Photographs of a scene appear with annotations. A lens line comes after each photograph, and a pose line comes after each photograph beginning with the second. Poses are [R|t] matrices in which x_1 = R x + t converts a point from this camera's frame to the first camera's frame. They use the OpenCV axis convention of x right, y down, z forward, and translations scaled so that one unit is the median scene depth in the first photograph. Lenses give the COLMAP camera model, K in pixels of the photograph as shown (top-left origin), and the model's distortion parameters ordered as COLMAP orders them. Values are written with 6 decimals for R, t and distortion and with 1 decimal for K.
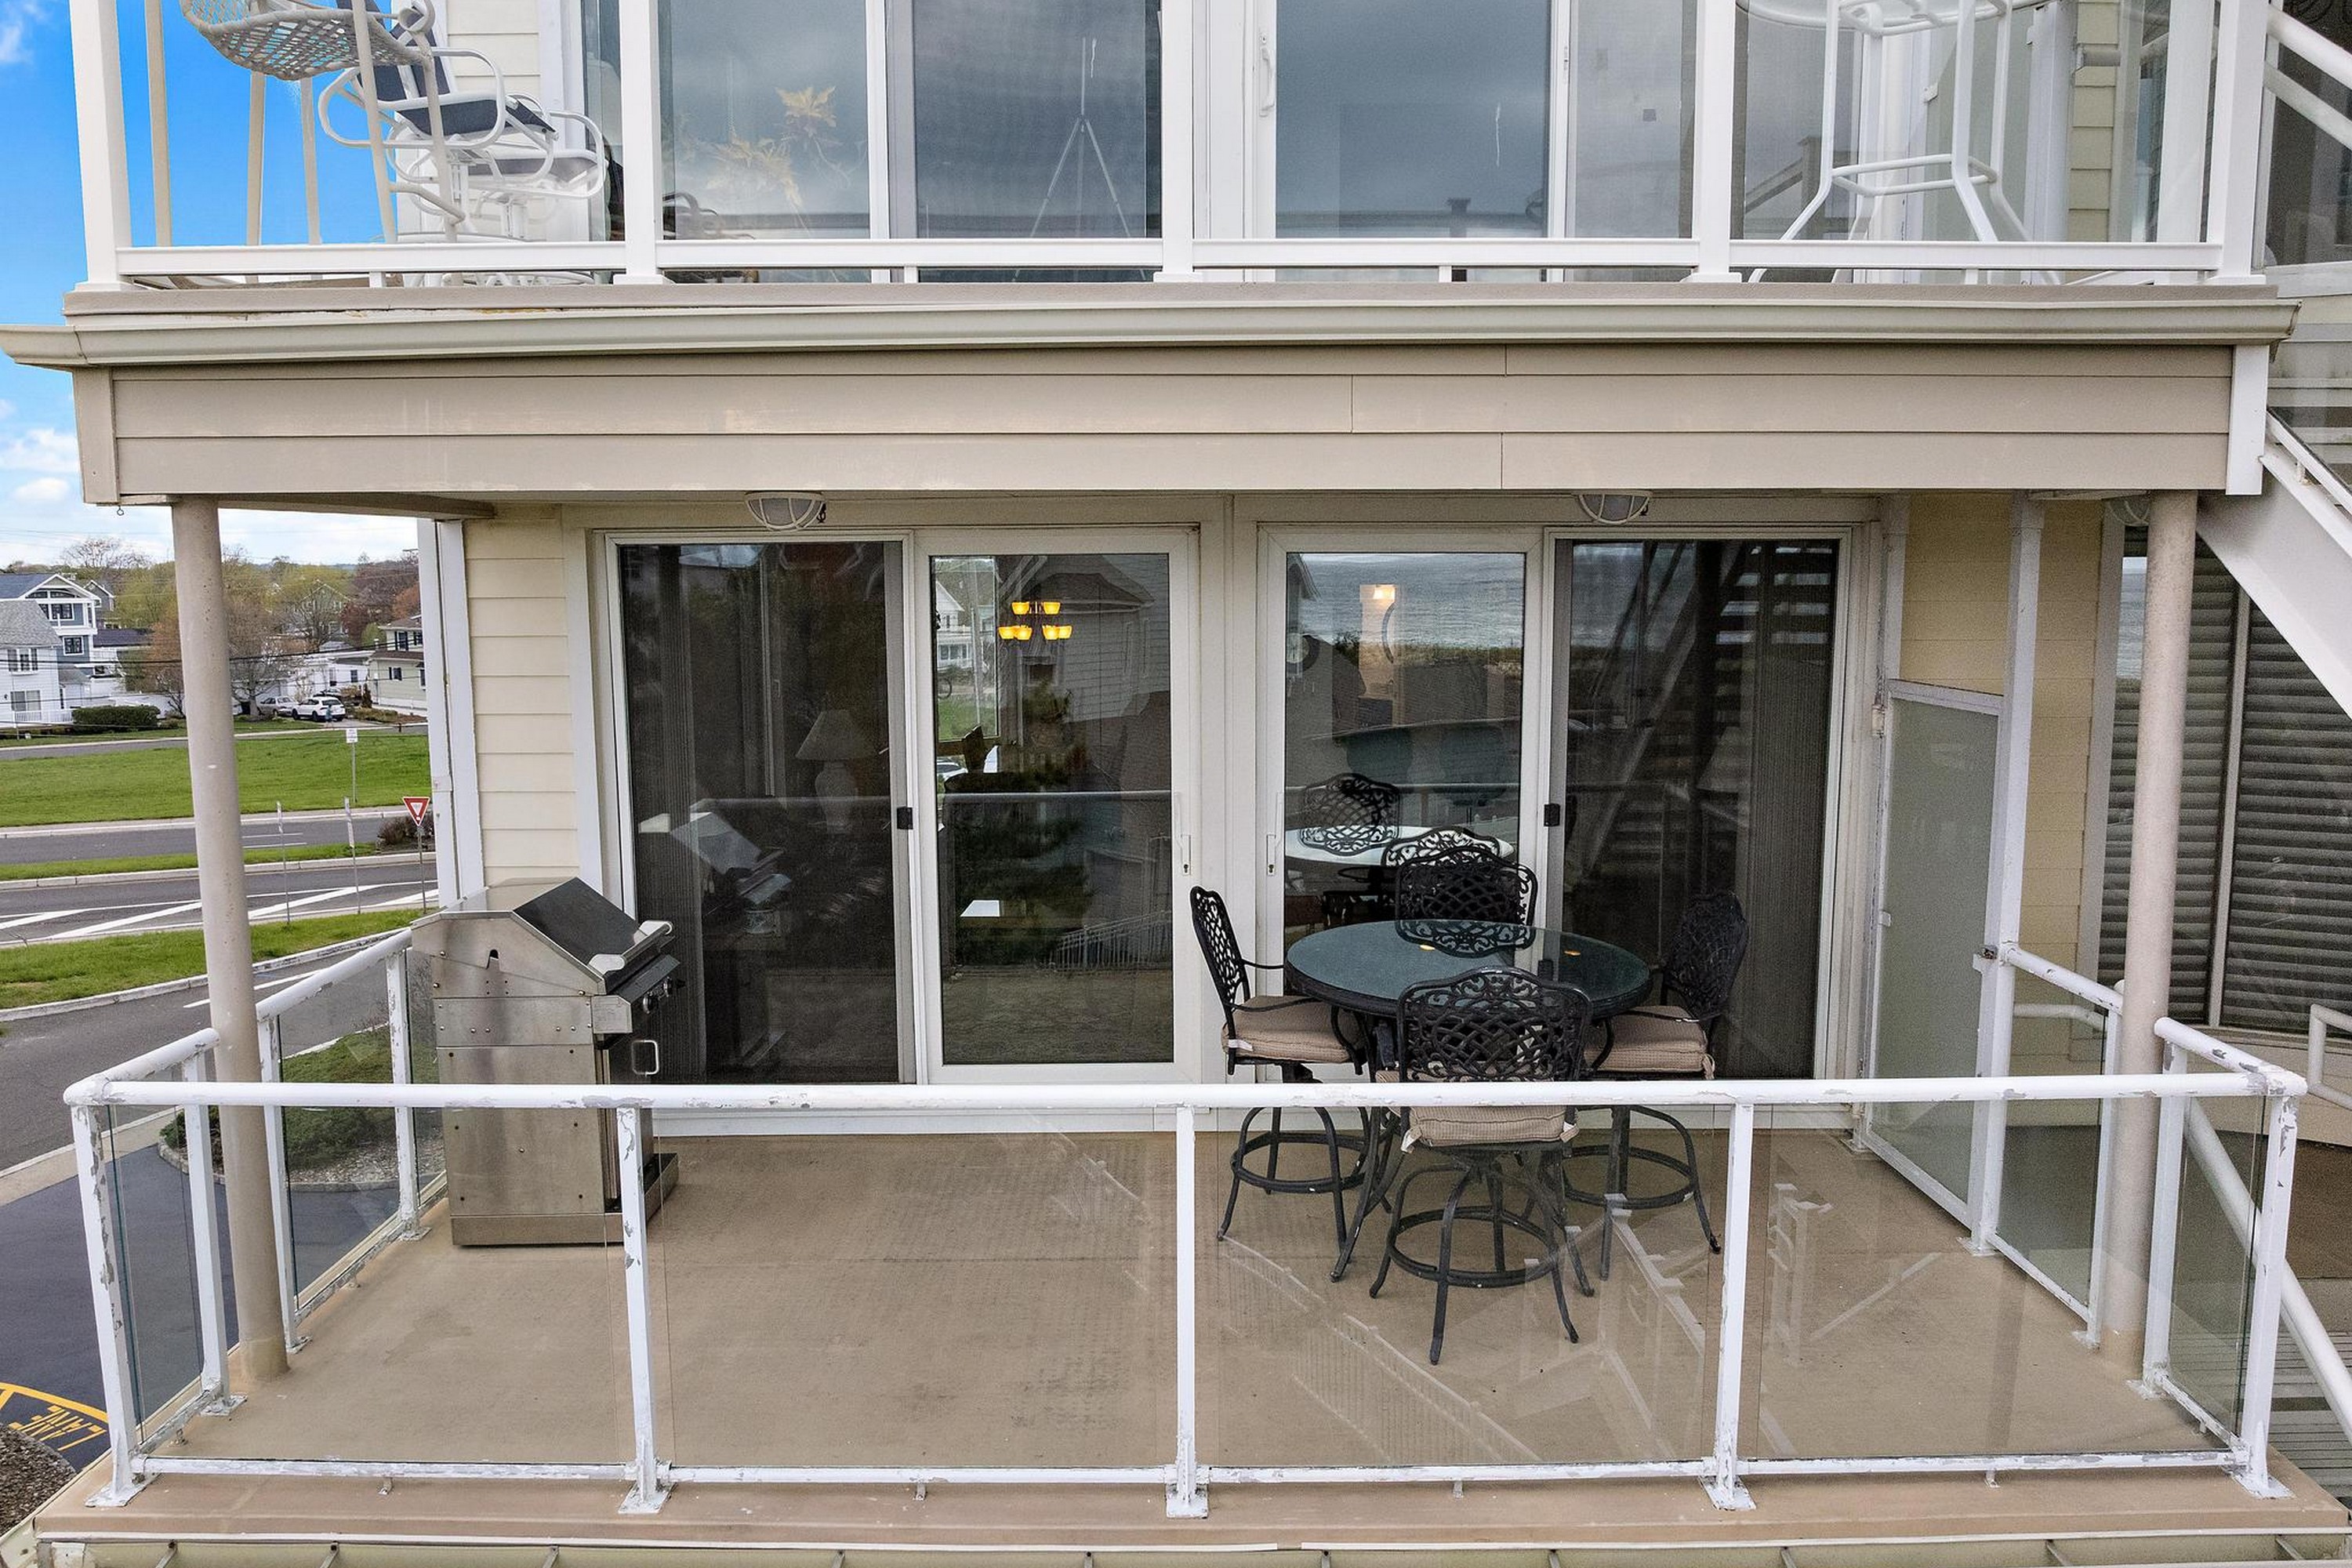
lens RADIAL K [[1686.3, 0, 1178.0], [0, 1686.3, 776.4], [0, 0, 1]] dist [-0.036488, 0.002797]
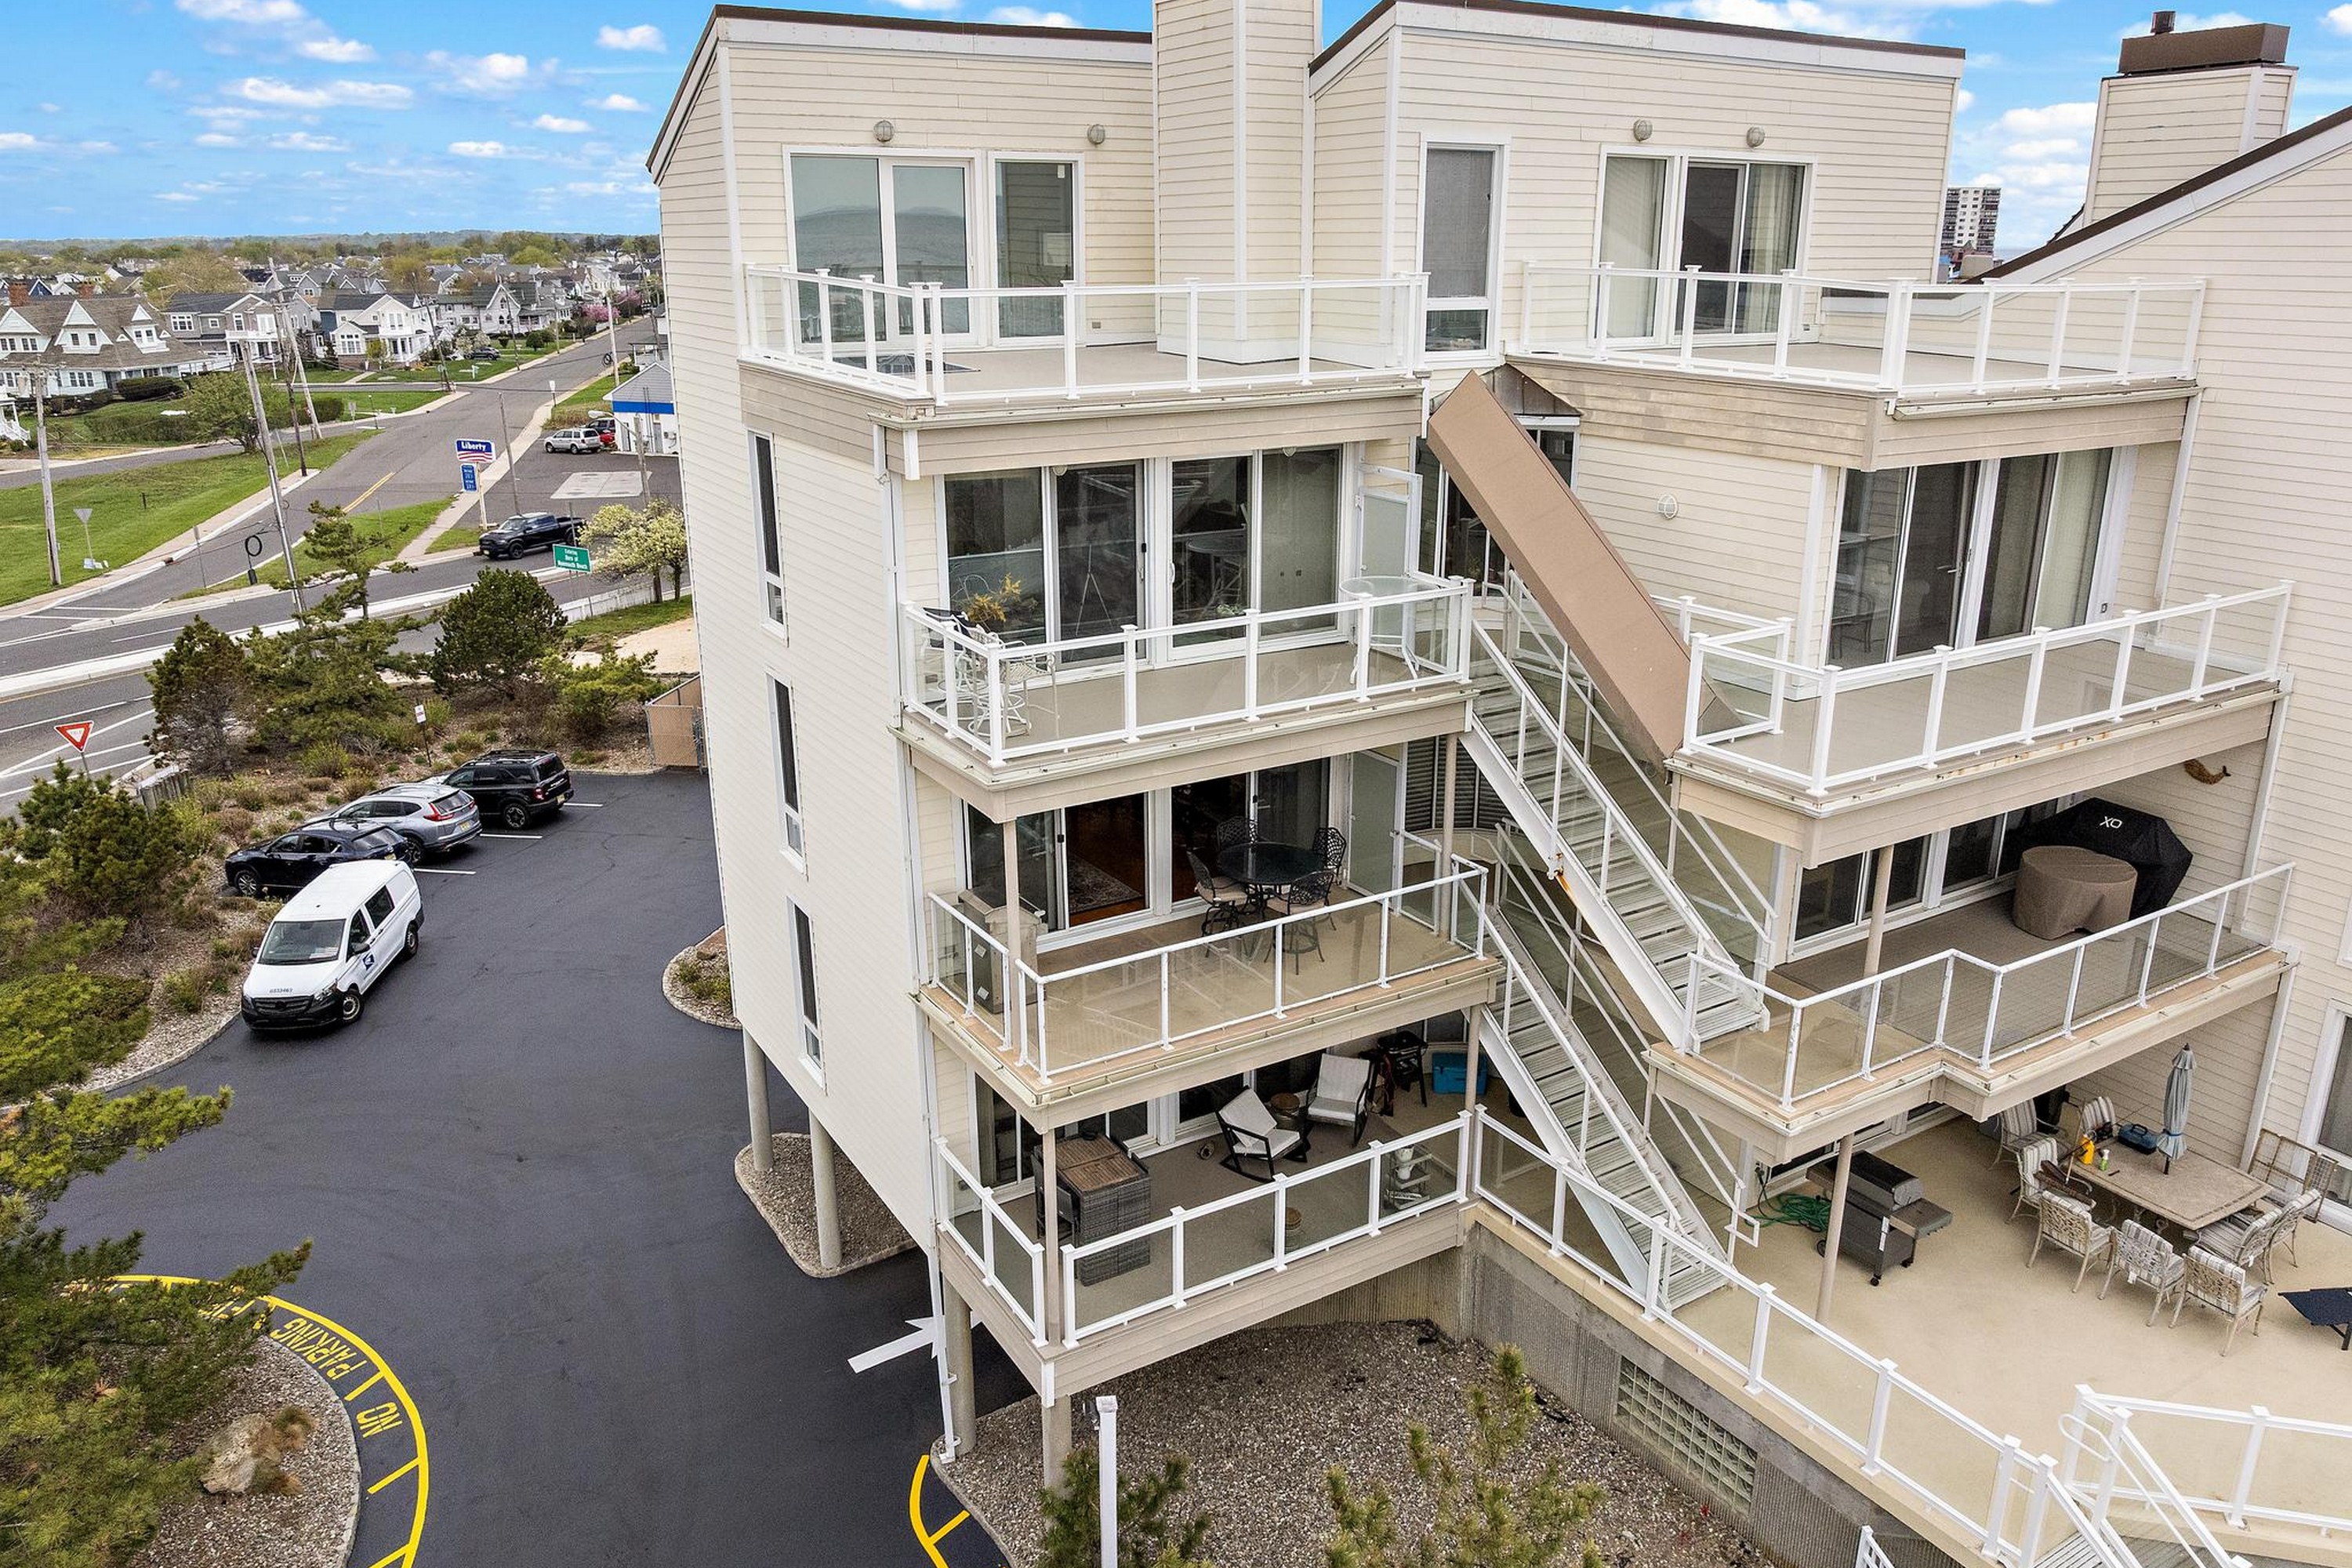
lens RADIAL K [[1686.3, 0, 1181.0], [0, 1686.3, 791.1], [0, 0, 1]] dist [-0.036488, 0.002797]
pose [[0.857588, -0.163713, 0.487587, -2.068684], [0.074150, 0.977440, 0.197770, -0.916775], [-0.508964, -0.133451, 0.850380, -2.258028]]
